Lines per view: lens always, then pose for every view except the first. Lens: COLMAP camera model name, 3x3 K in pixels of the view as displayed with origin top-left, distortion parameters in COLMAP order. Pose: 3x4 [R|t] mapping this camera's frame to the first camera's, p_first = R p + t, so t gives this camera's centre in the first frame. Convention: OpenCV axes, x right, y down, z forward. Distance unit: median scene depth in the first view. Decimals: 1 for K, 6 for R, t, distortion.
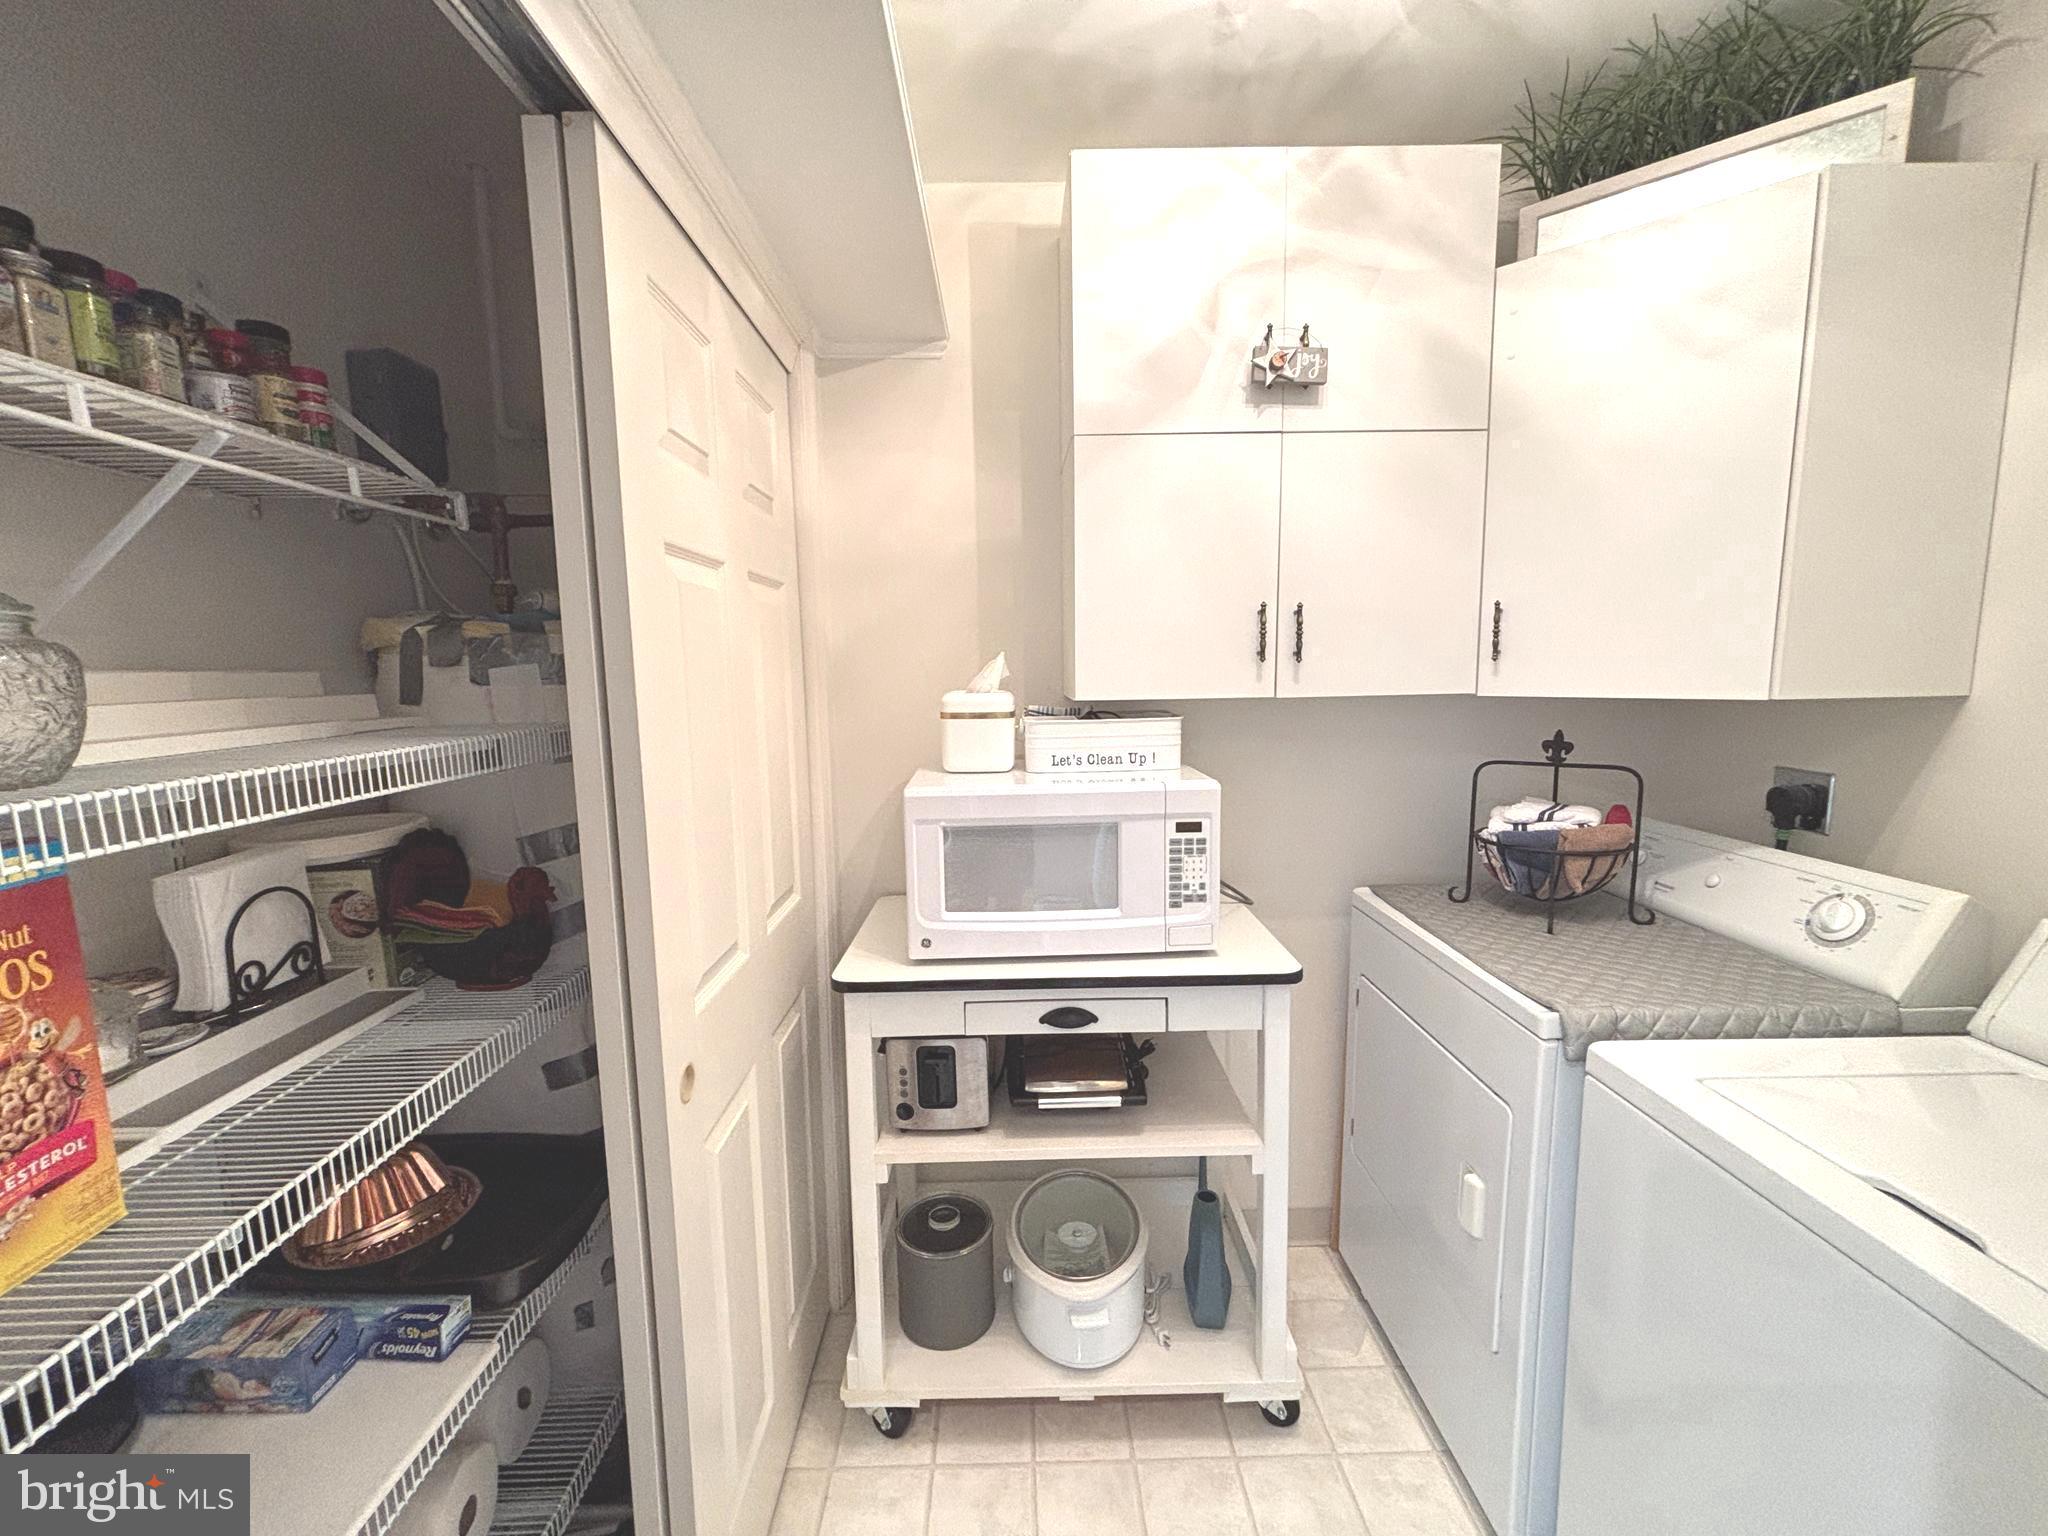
lens RADIAL K [[823.1, 0, 1024.0], [0, 823.1, 768.0], [0, 0, 1]] dist [0.020818, 0.000010]
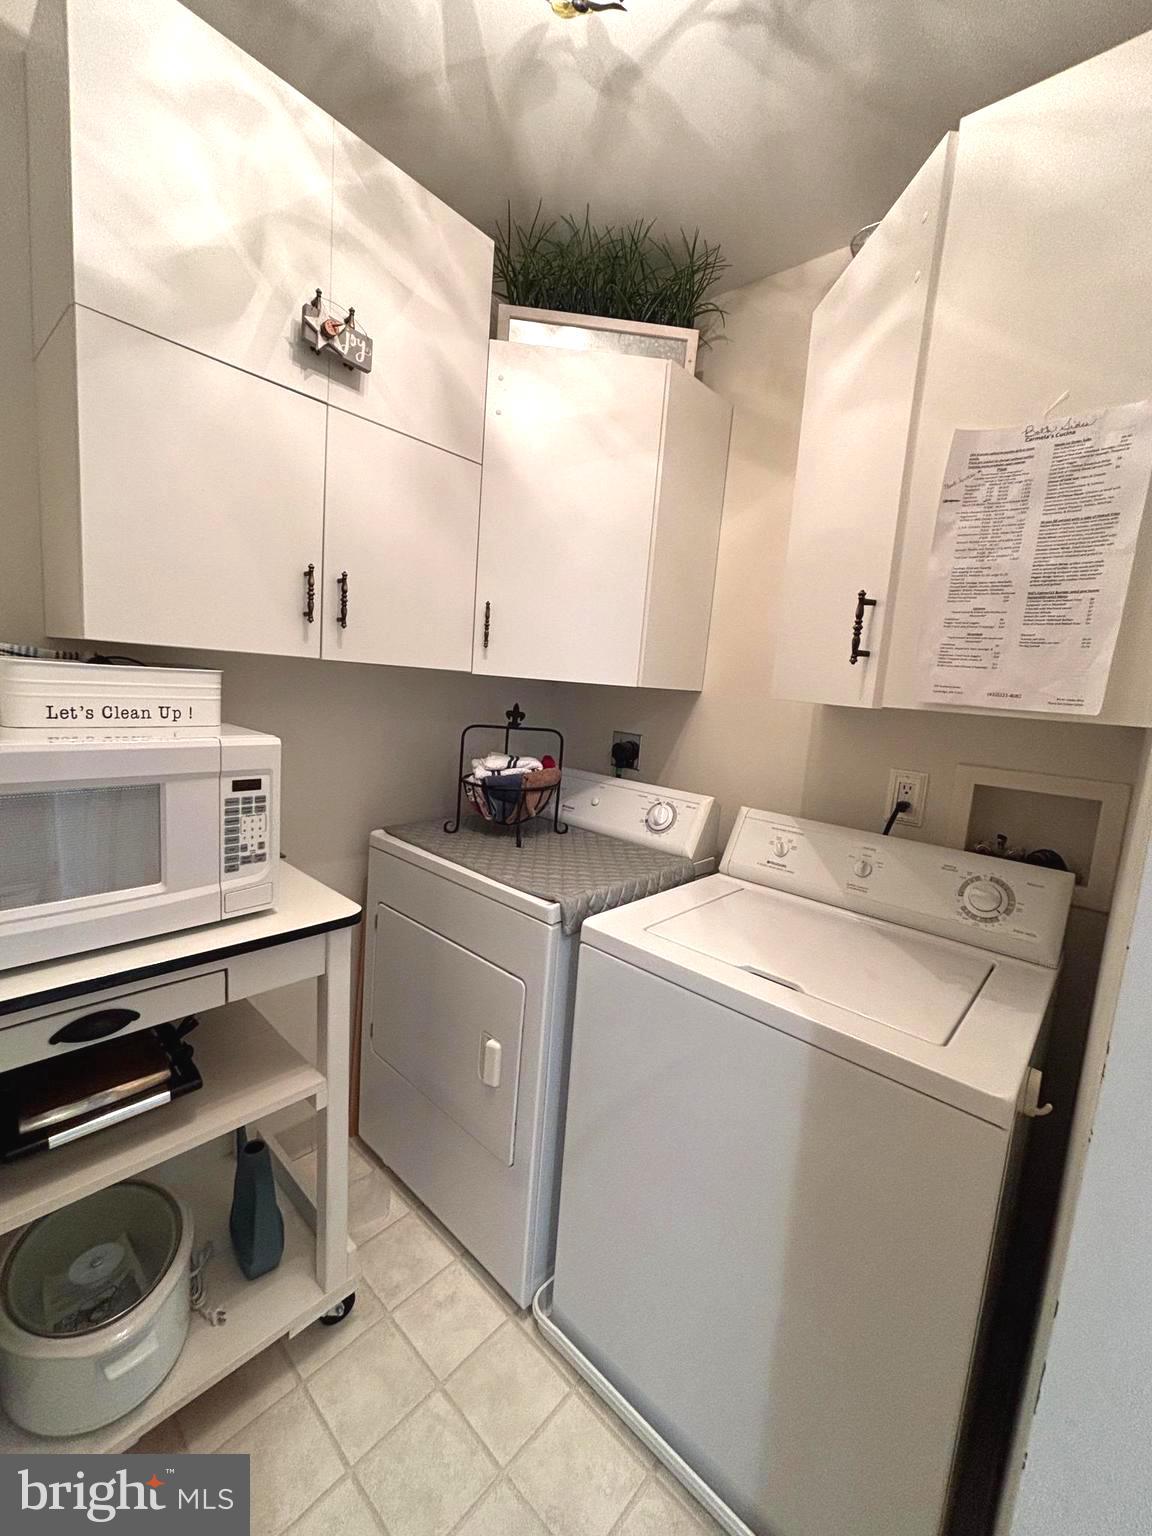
lens RADIAL K [[621.0, 0, 575.1], [0, 621.0, 763.1], [0, 0, 1]] dist [0.002133, 0.000215]
pose [[0.680480, -0.027079, 0.732266, -0.064563], [0.002400, 0.999394, 0.034727, 0.022130], [-0.732763, -0.021873, 0.680133, 0.232214]]
